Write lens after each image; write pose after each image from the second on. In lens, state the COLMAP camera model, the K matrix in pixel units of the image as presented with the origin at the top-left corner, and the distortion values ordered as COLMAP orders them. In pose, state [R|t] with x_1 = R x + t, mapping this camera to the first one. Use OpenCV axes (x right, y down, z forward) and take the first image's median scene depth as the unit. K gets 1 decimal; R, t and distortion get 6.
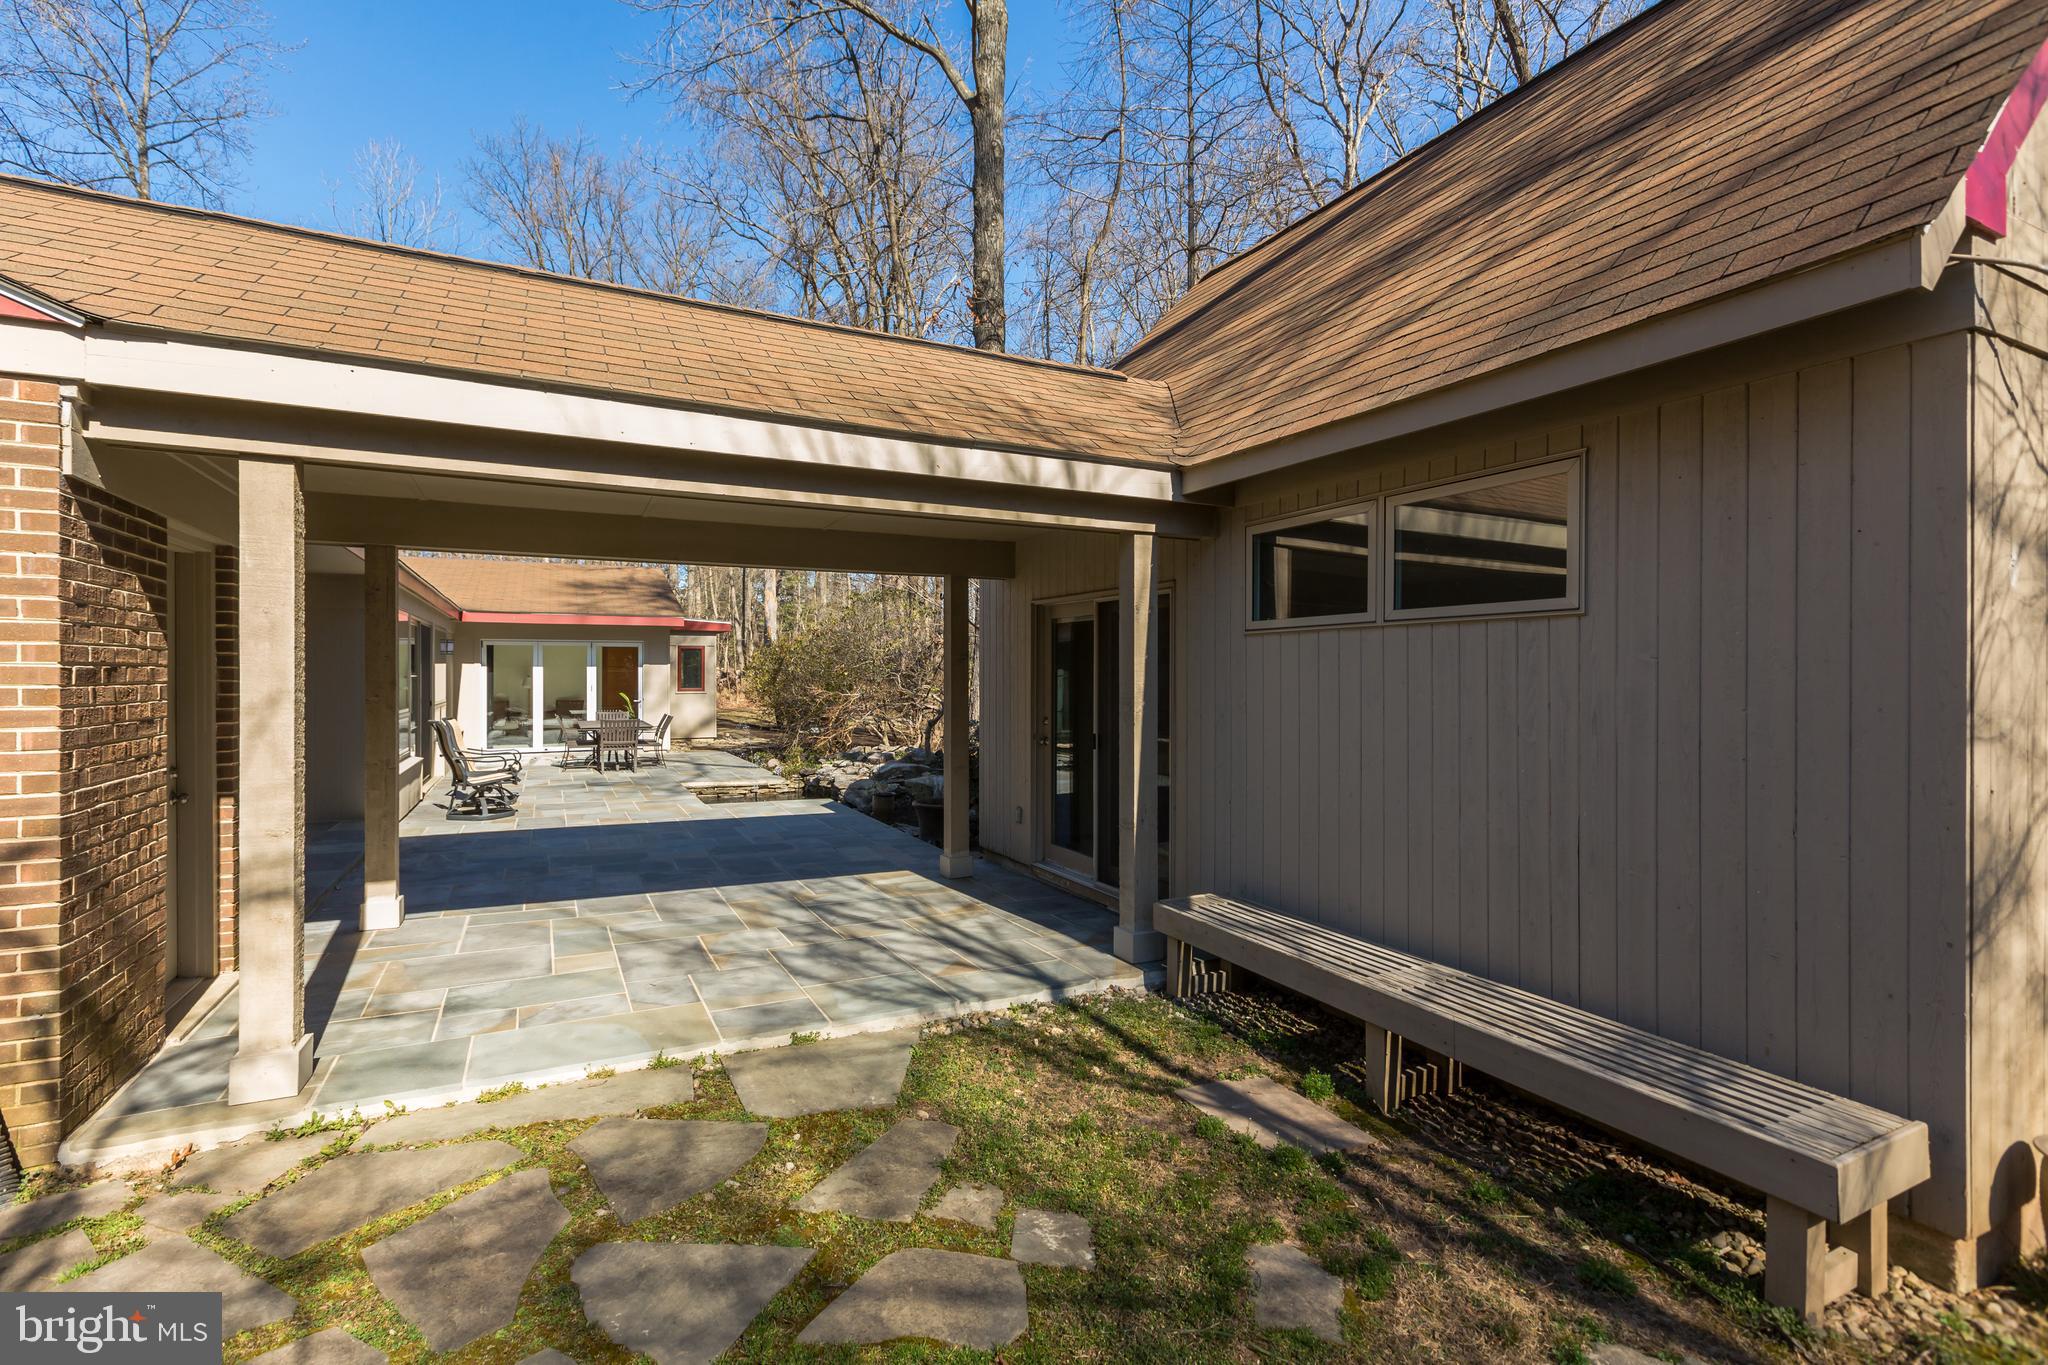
lens RADIAL K [[912.6, 0, 1010.0], [0, 912.6, 677.4], [0, 0, 1]] dist [0.002462, -0.000371]
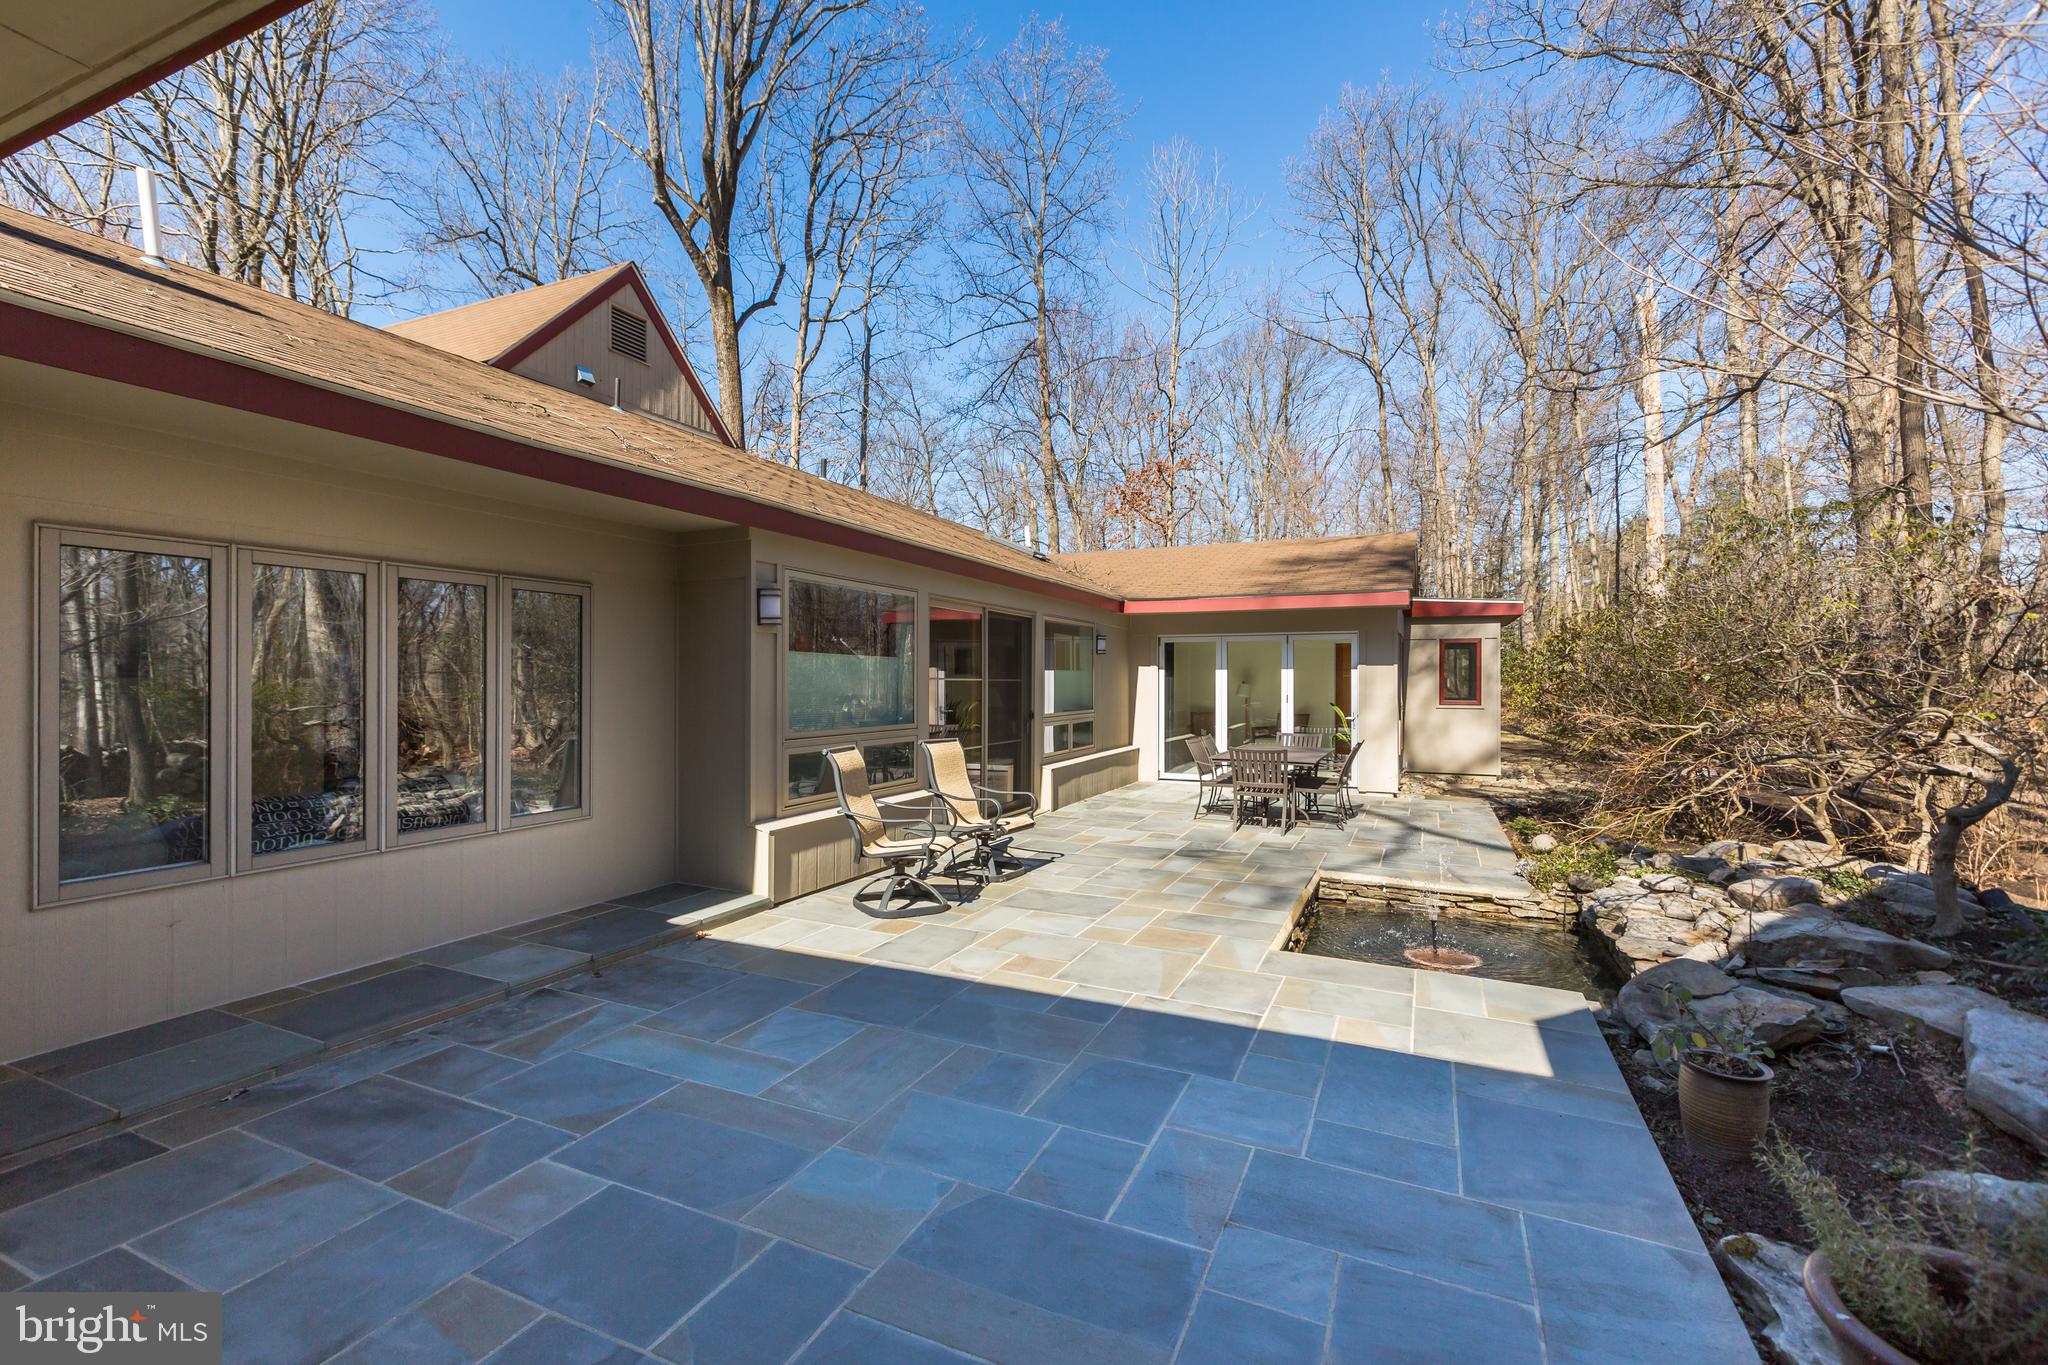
lens RADIAL K [[912.6, 0, 1010.0], [0, 912.6, 677.4], [0, 0, 1]] dist [0.002462, -0.000371]
pose [[0.621971, -0.001780, -0.783038, -0.037005], [-0.005441, 0.999963, -0.006596, 0.001090], [0.783021, 0.008363, 0.621939, 0.481601]]
